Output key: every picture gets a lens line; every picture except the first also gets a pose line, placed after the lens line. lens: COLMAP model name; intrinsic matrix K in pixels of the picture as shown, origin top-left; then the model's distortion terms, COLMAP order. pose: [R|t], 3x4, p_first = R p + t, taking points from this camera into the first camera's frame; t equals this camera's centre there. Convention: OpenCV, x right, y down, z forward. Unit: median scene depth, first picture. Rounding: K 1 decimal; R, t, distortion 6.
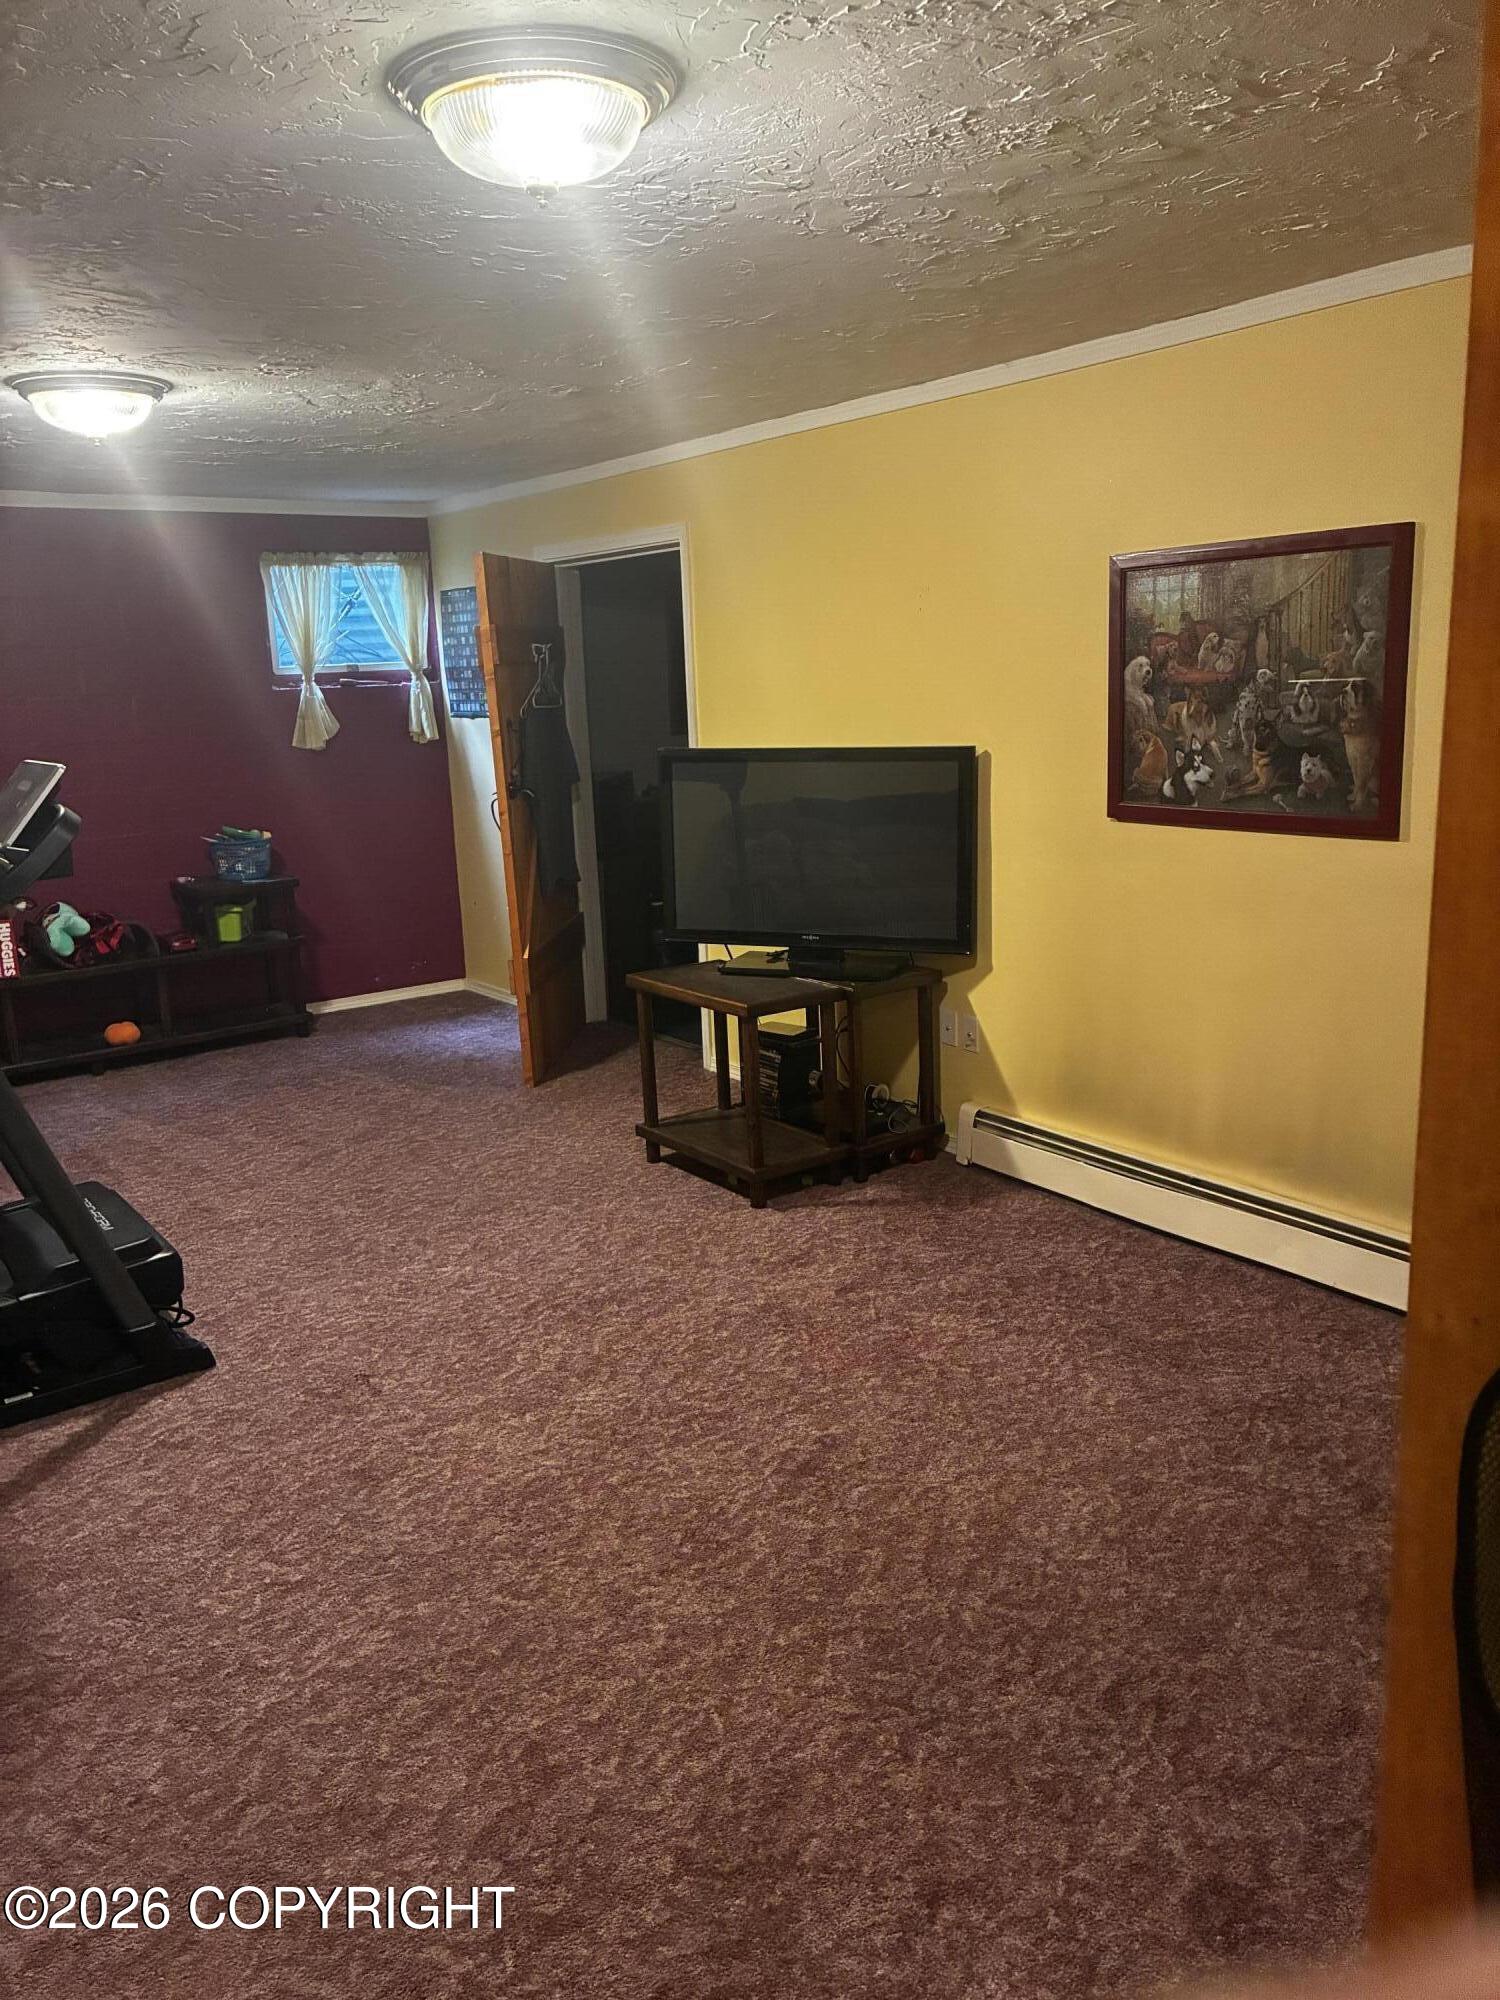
lens RADIAL K [[1507.1, 0, 750.0], [0, 1507.1, 1000.0], [0, 0, 1]] dist [0.022798, -0.012829]
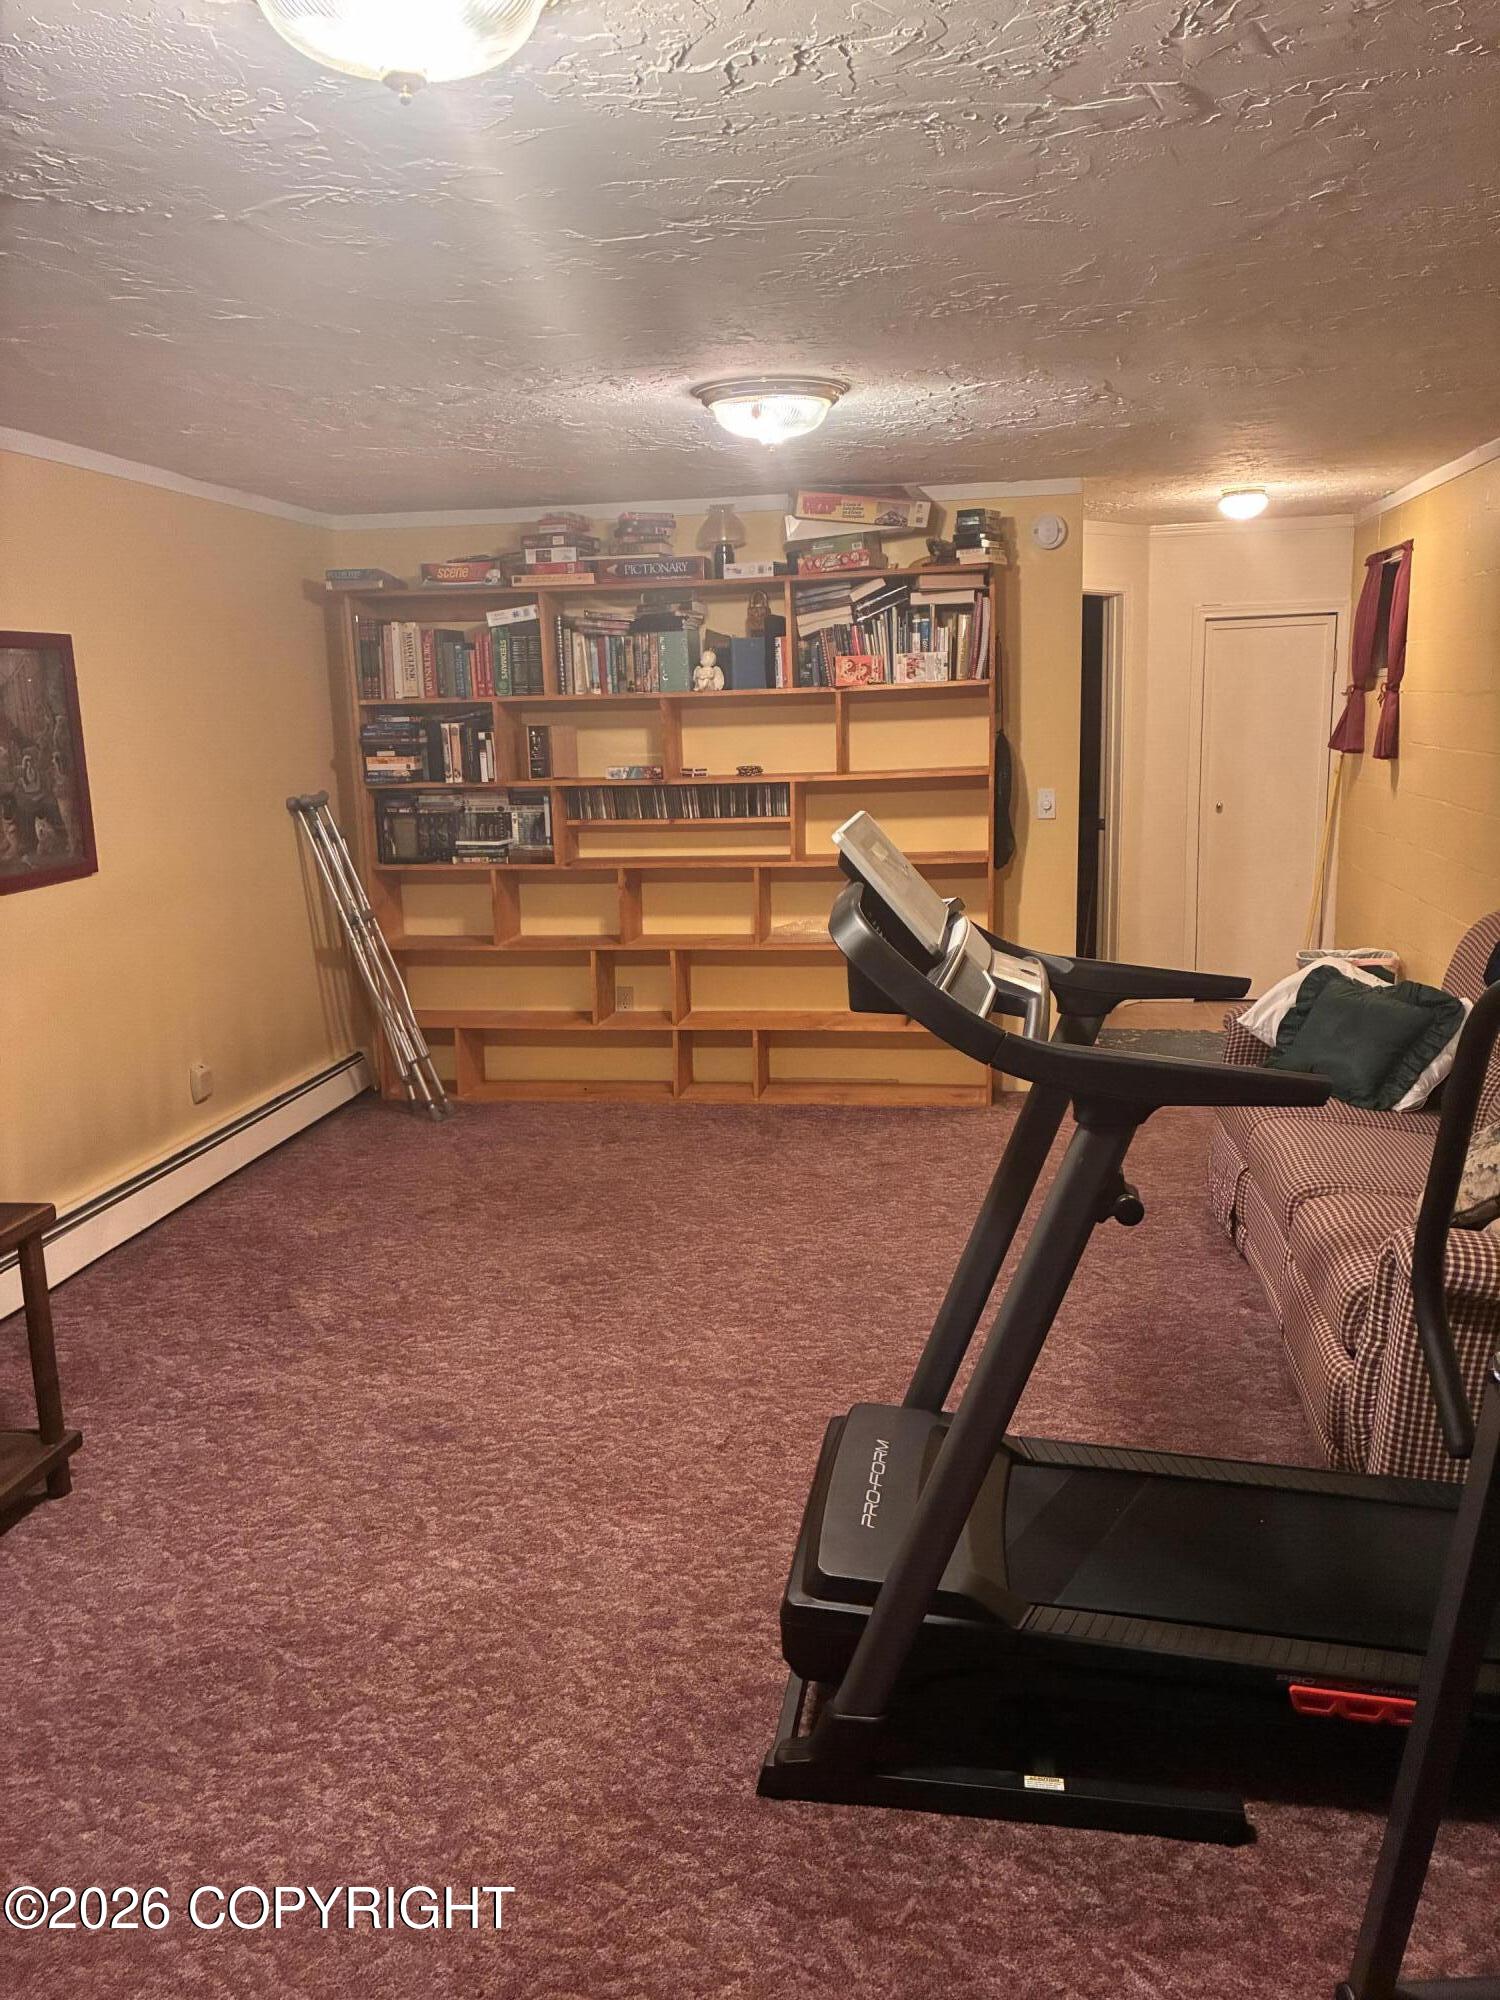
lens RADIAL K [[1507.1, 0, 750.0], [0, 1507.1, 1000.0], [0, 0, 1]] dist [0.022798, -0.012829]
pose [[-0.694408, -0.085473, 0.714487, -0.843524], [0.210326, 0.925451, 0.315125, -0.276632], [-0.688157, 0.369100, -0.624664, 1.358772]]
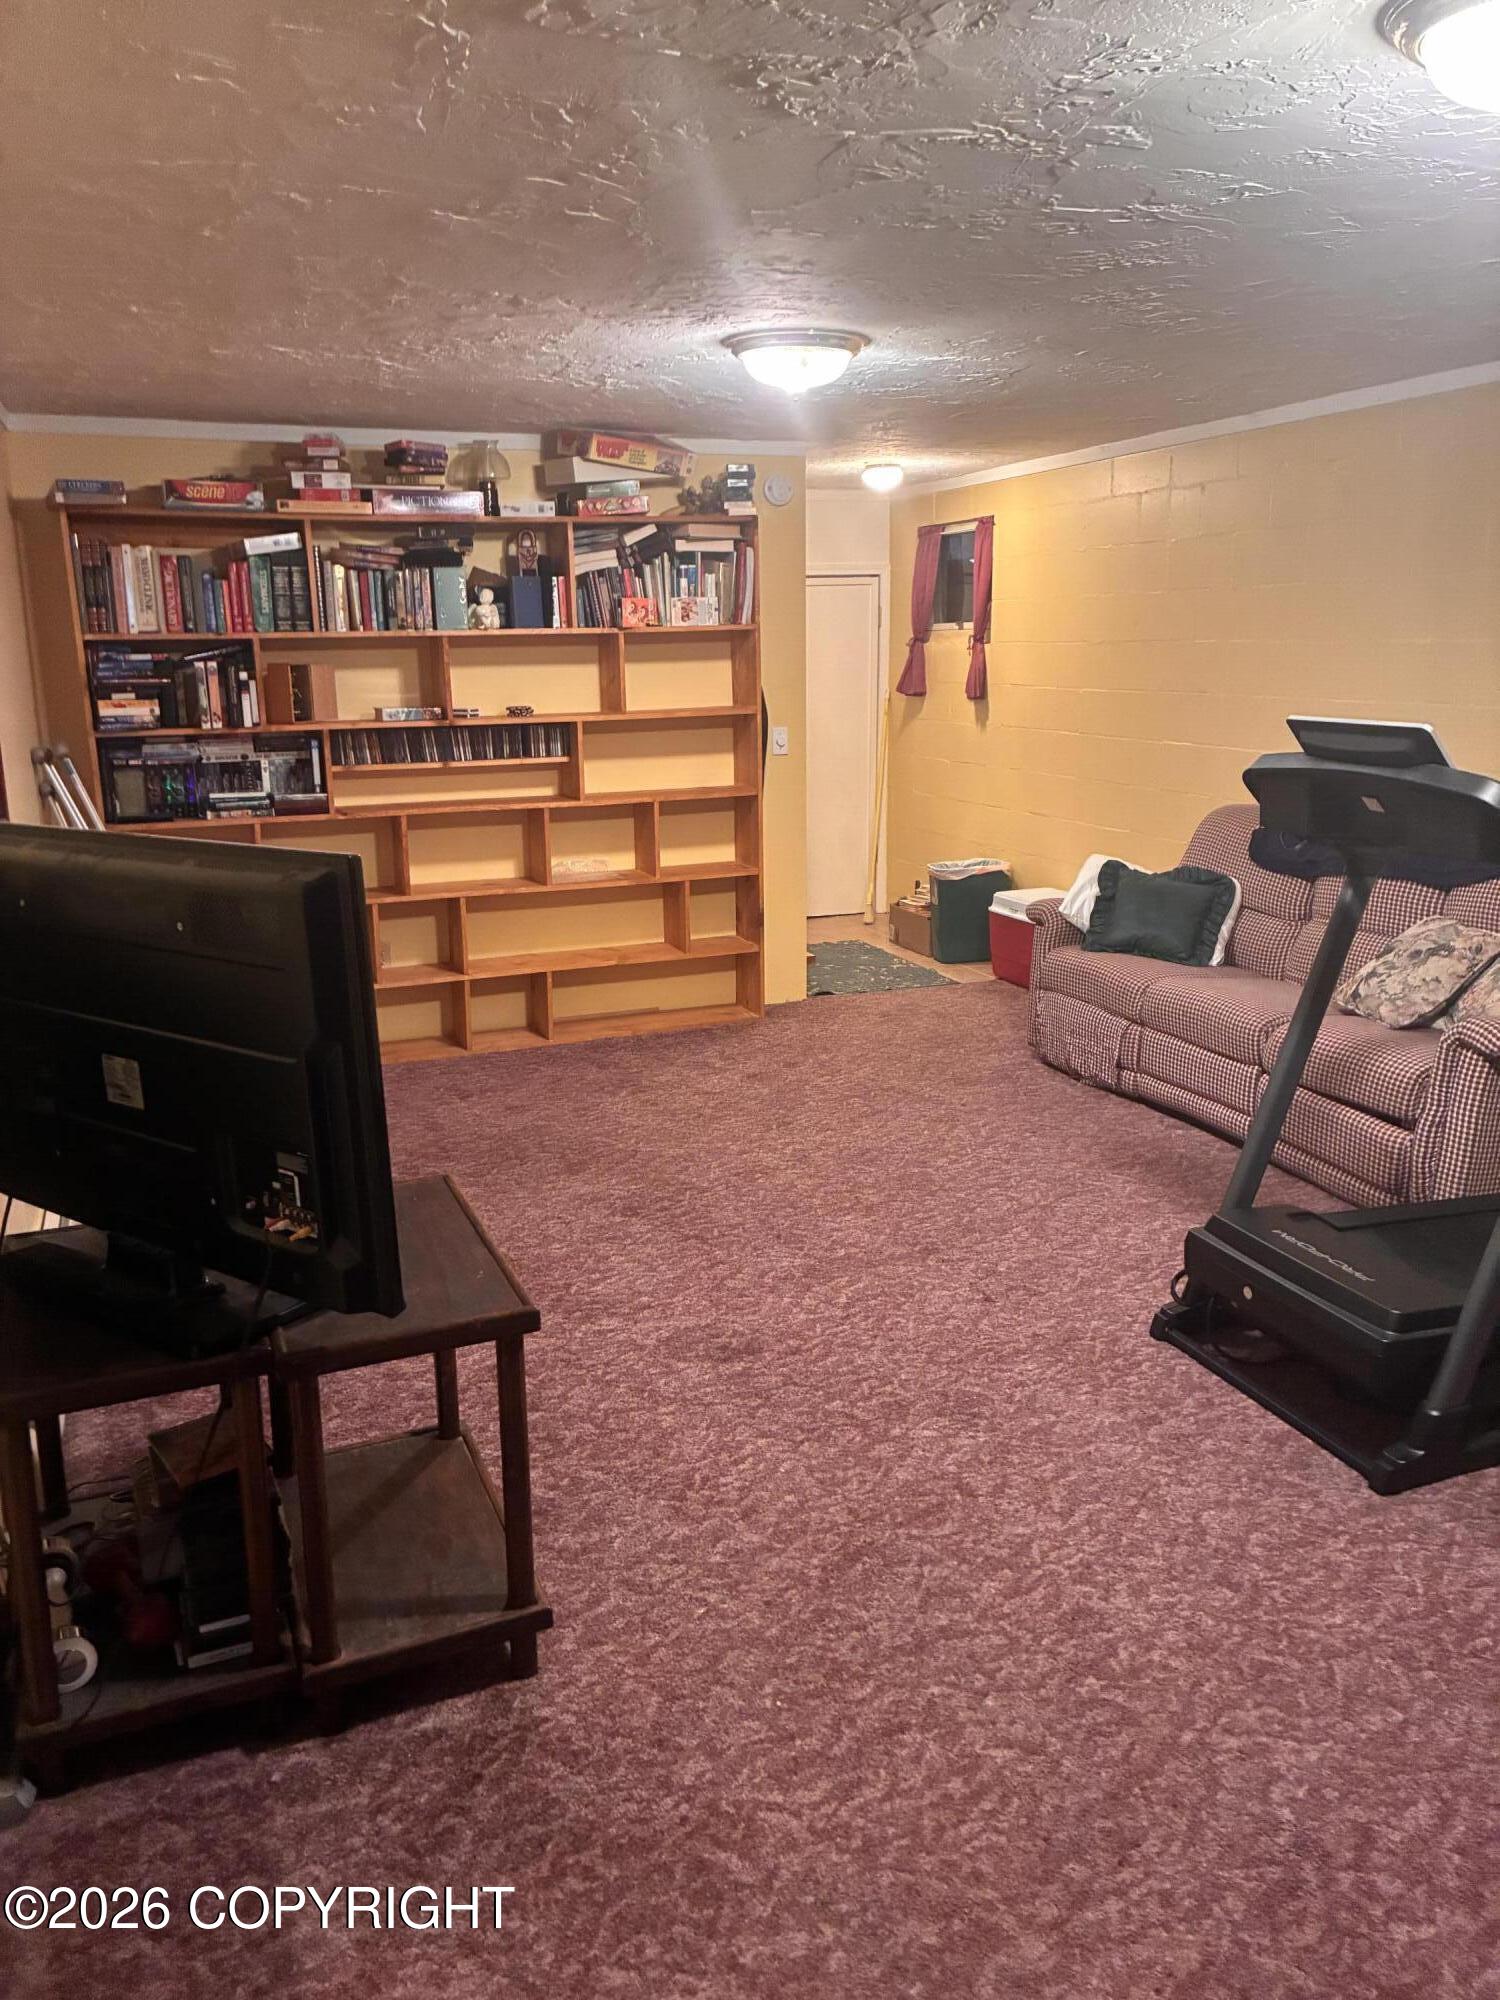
lens RADIAL K [[1499.7, 0, 750.0], [0, 1499.7, 1000.0], [0, 0, 1]] dist [-0.001999, 0.002595]
pose [[-0.964572, -0.010232, 0.263623, -0.339315], [0.106643, 0.898850, 0.425084, -0.370312], [-0.241307, 0.438137, -0.865914, 1.712826]]
